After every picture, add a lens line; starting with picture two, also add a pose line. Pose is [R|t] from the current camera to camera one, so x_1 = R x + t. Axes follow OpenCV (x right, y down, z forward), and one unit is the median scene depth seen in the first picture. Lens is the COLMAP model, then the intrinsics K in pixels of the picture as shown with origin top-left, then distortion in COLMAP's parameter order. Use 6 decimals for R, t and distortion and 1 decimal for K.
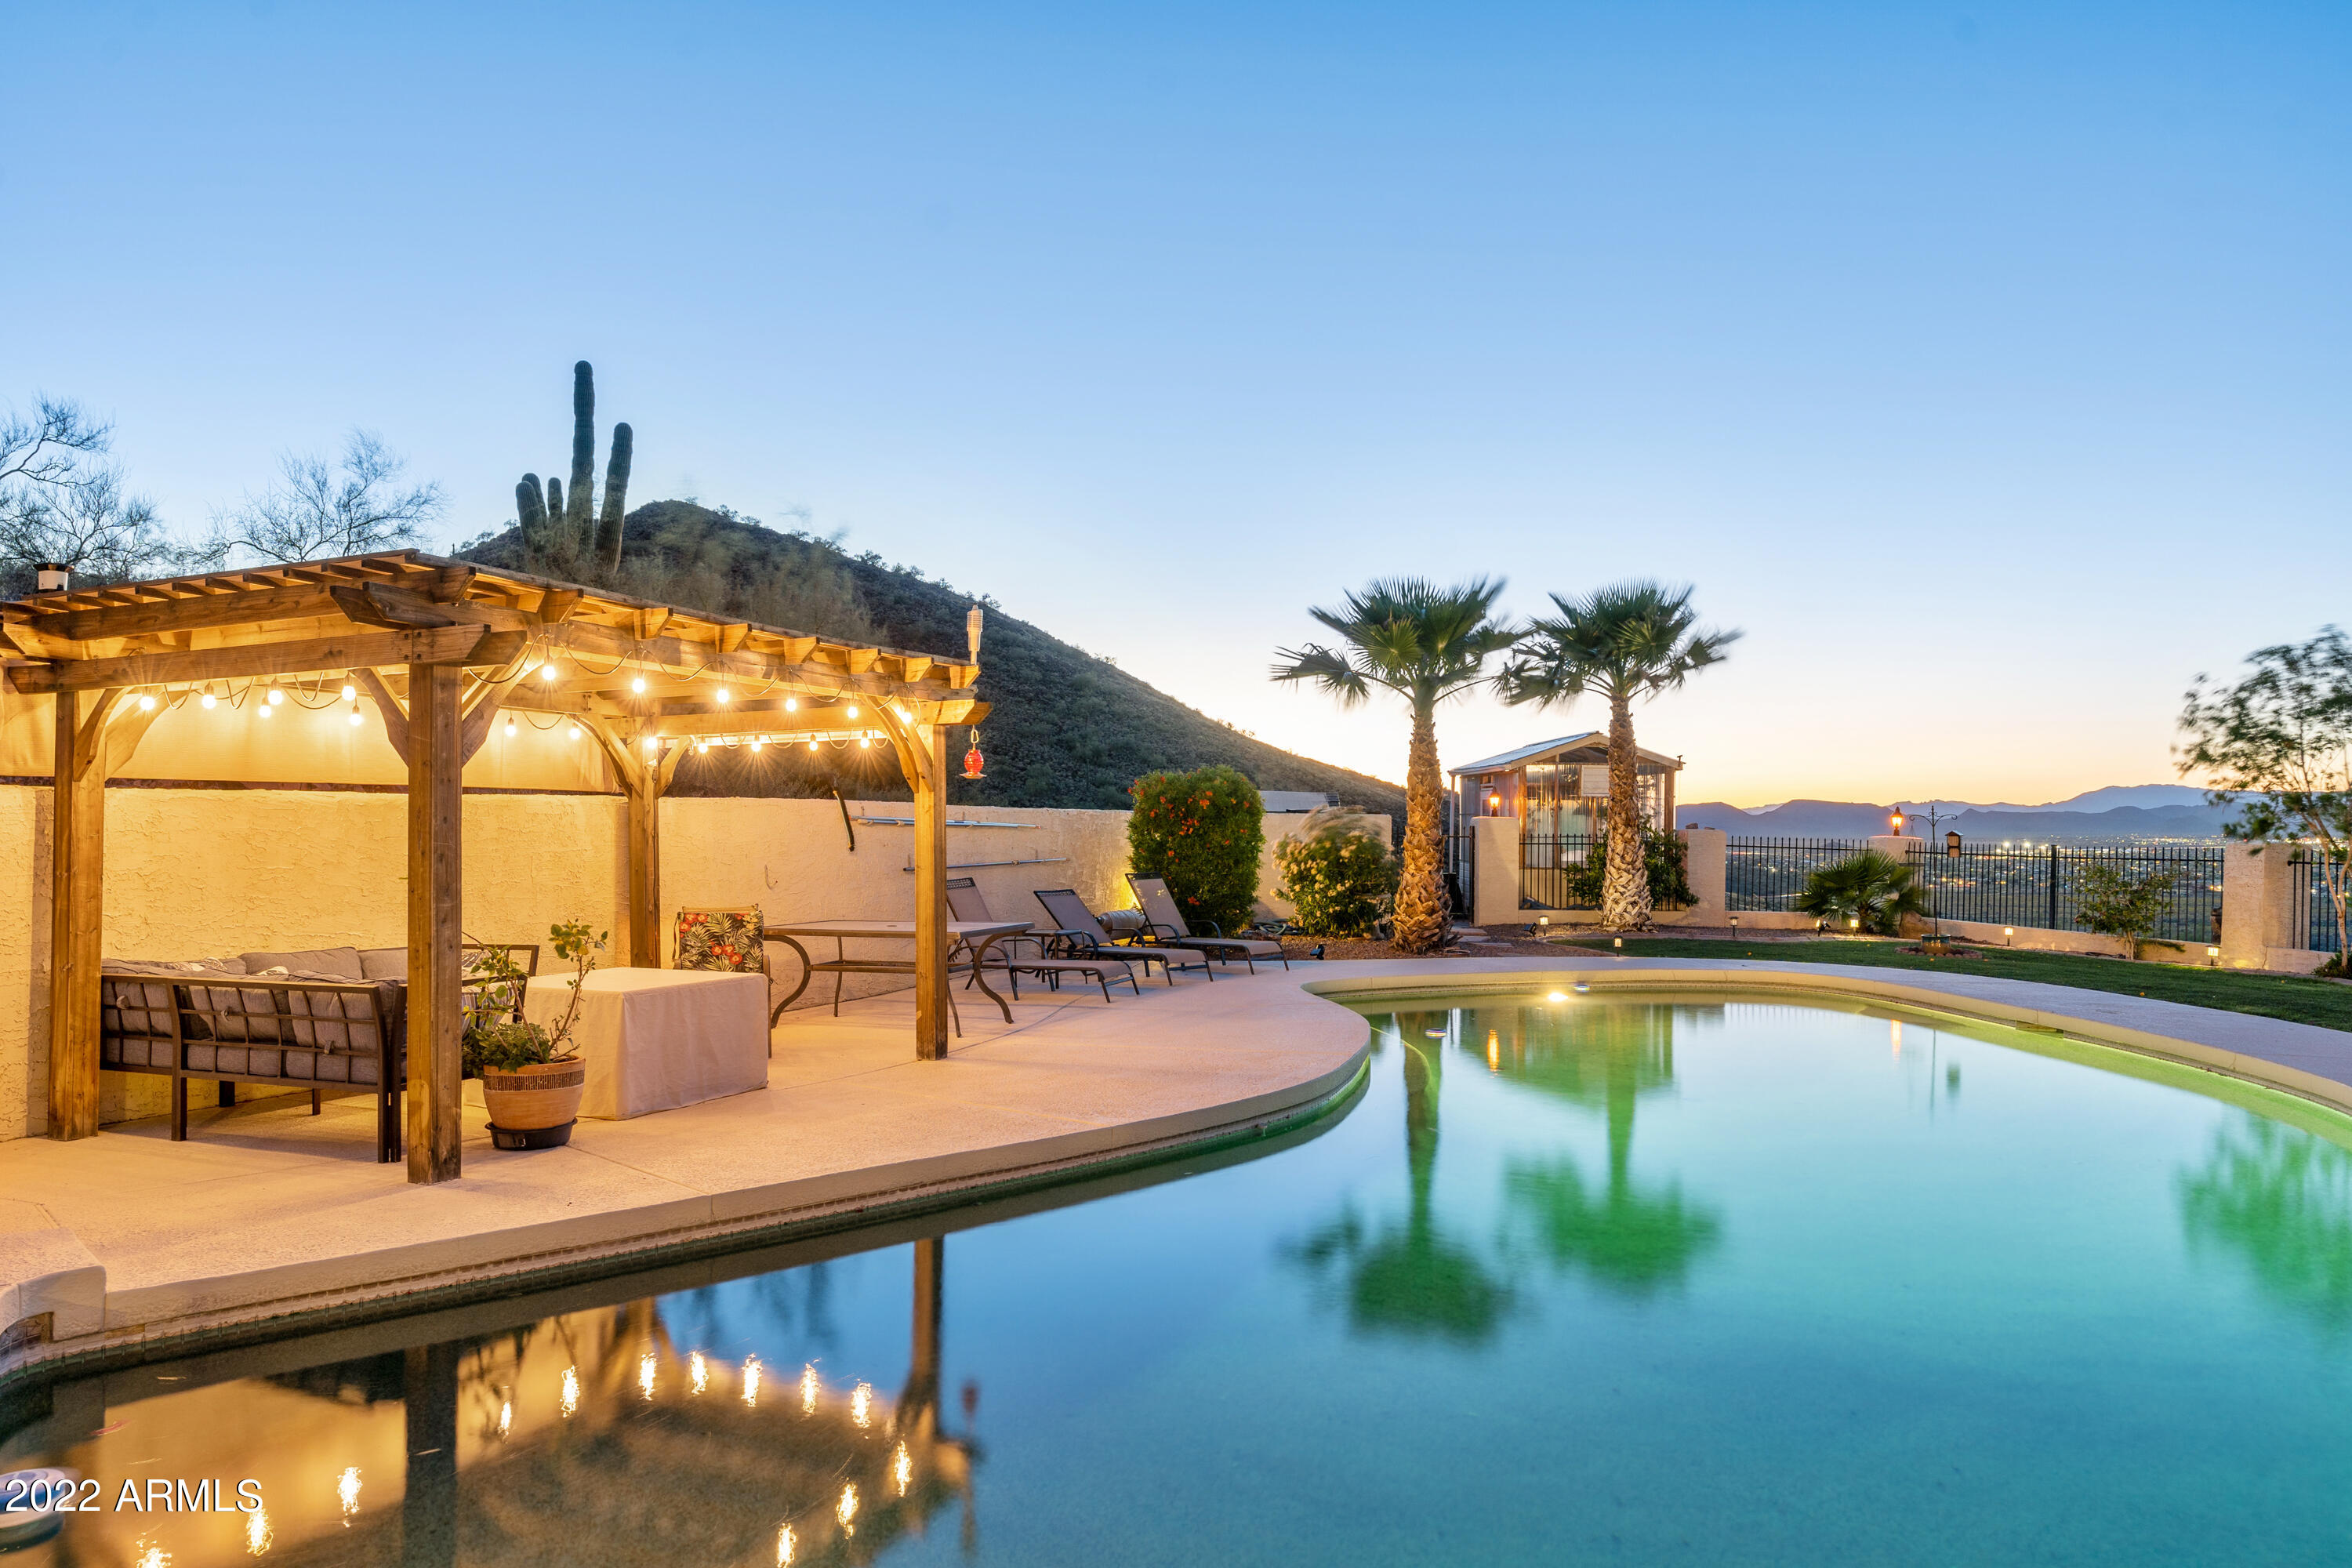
lens RADIAL K [[1553.6, 0, 1181.5], [0, 1553.6, 826.1], [0, 0, 1]] dist [0.002142, 0.003879]
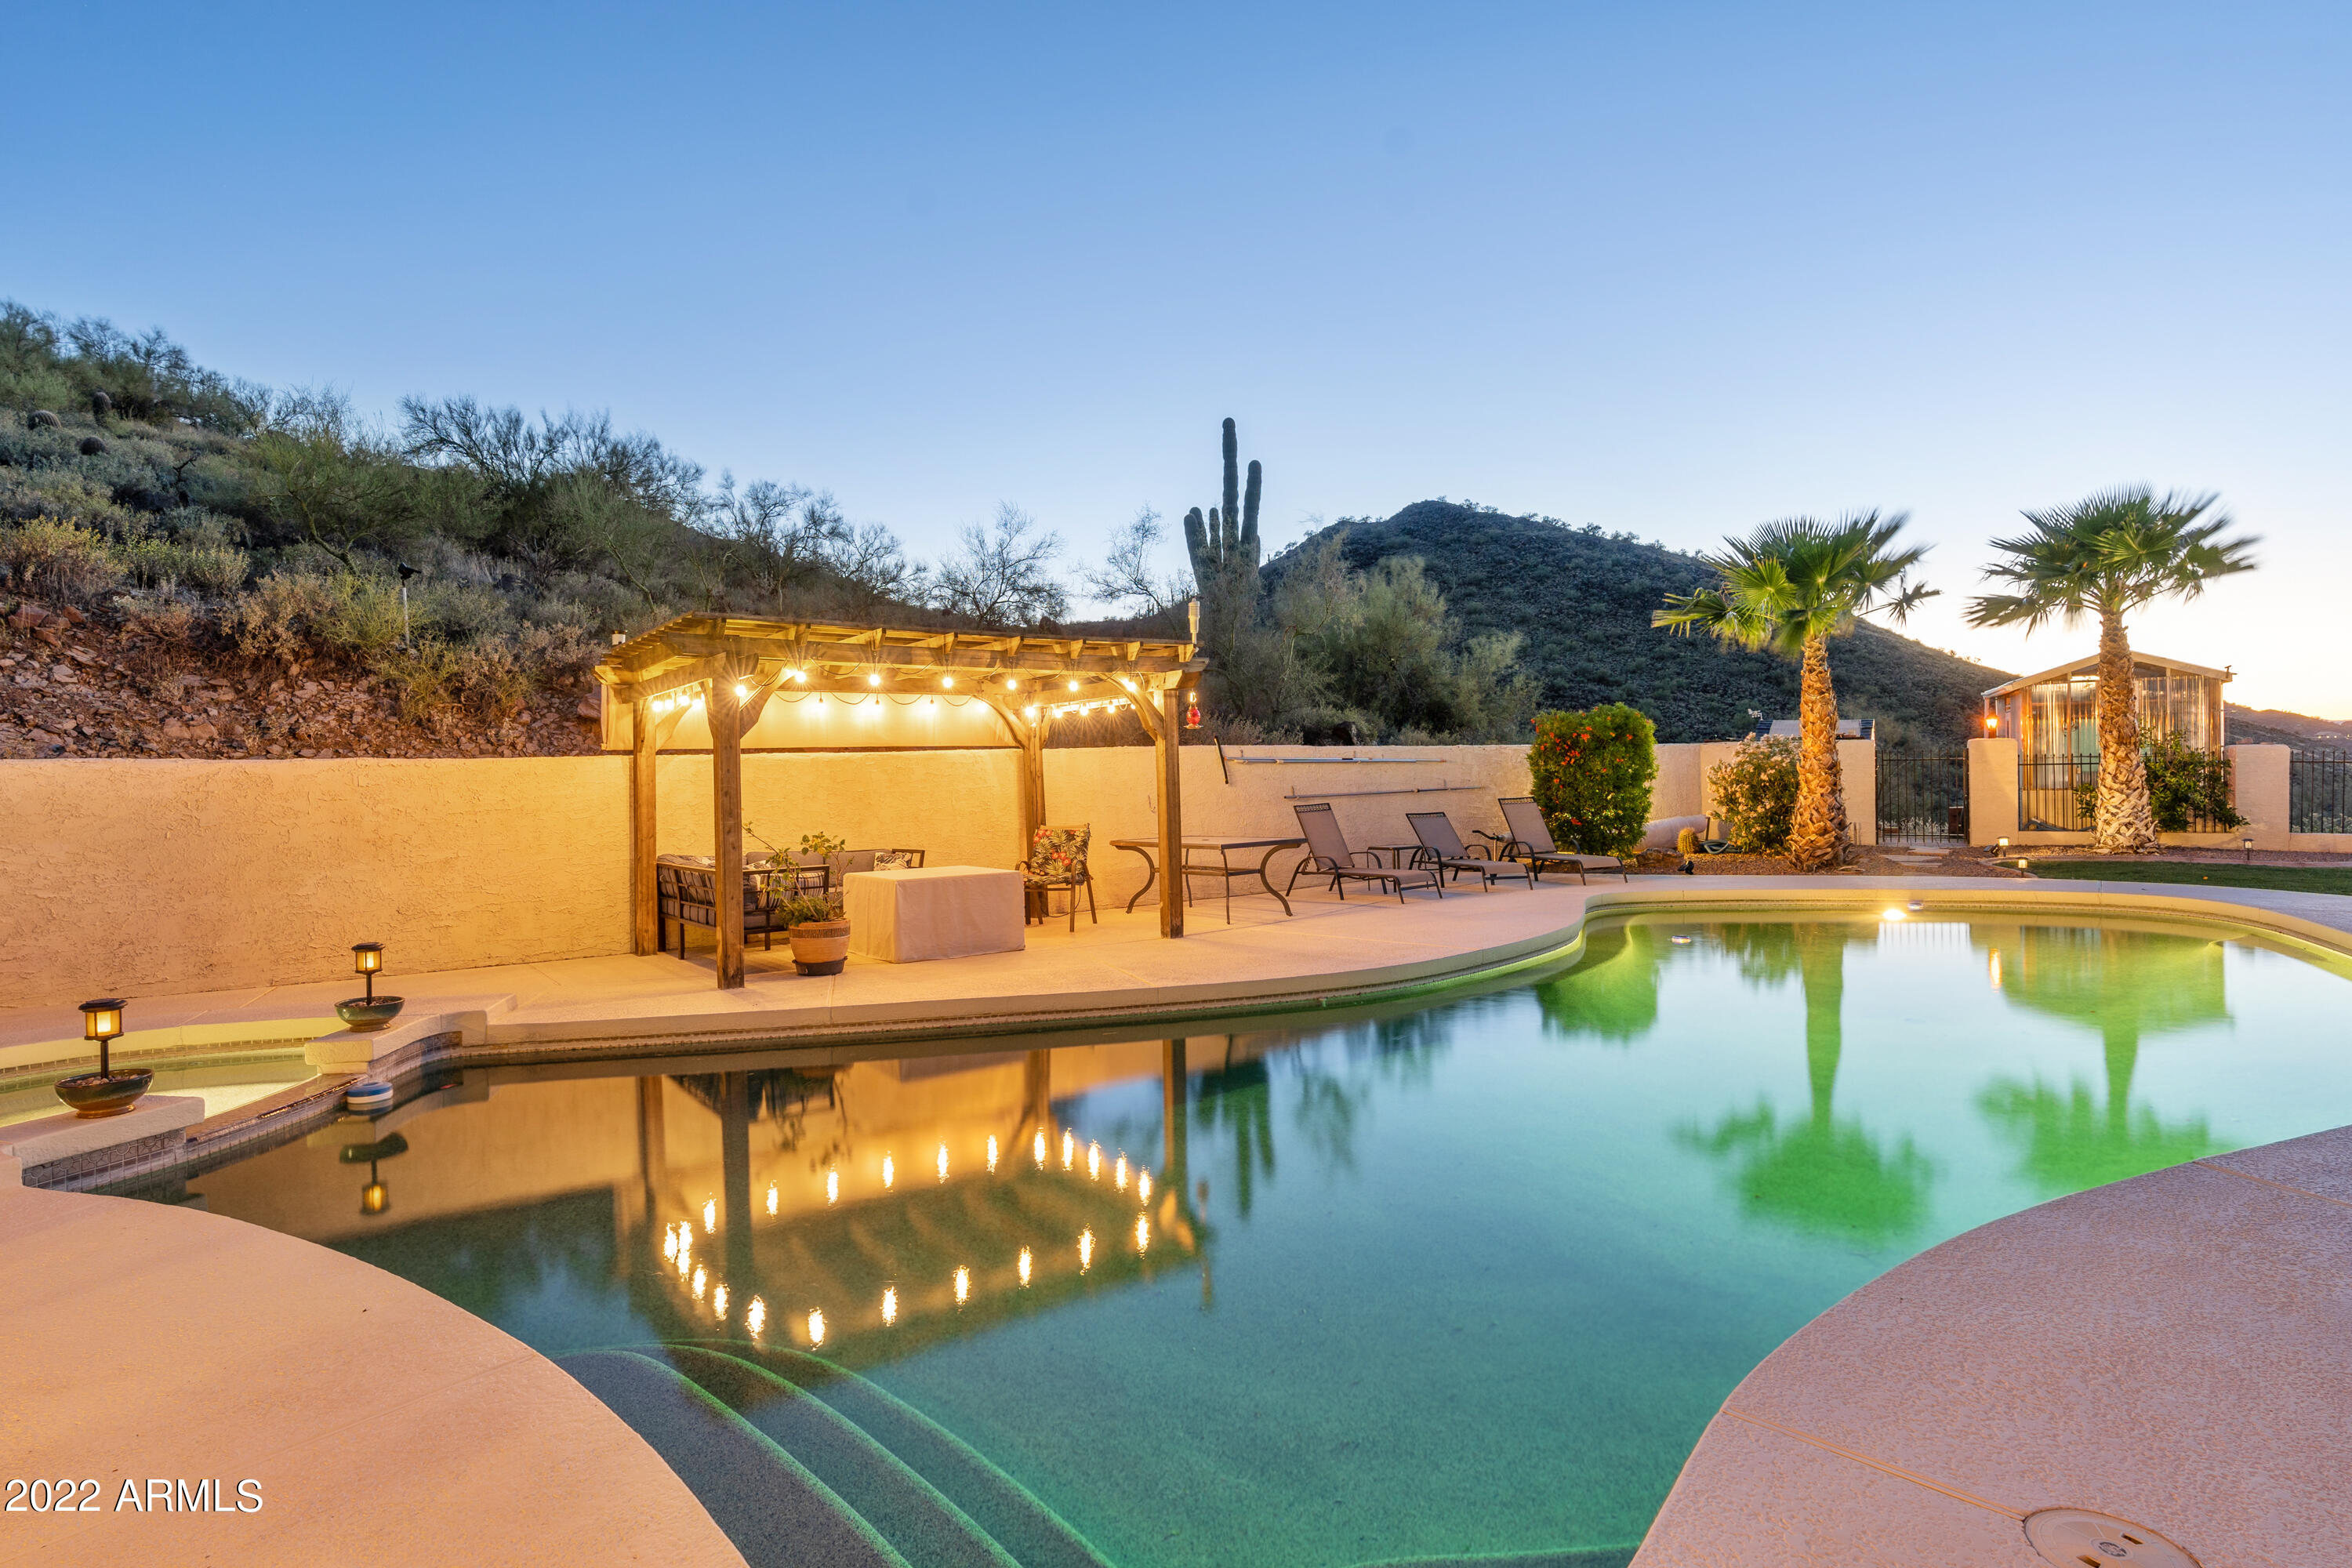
lens RADIAL K [[1295.4, 0, 1176.0], [0, 1295.4, 784.0], [0, 0, 1]] dist [-0.004059, -0.000936]
pose [[0.864919, -0.015166, -0.501683, 0.228619], [0.023922, 0.999653, 0.011022, 0.002183], [0.501341, -0.021534, 0.864982, 0.016752]]
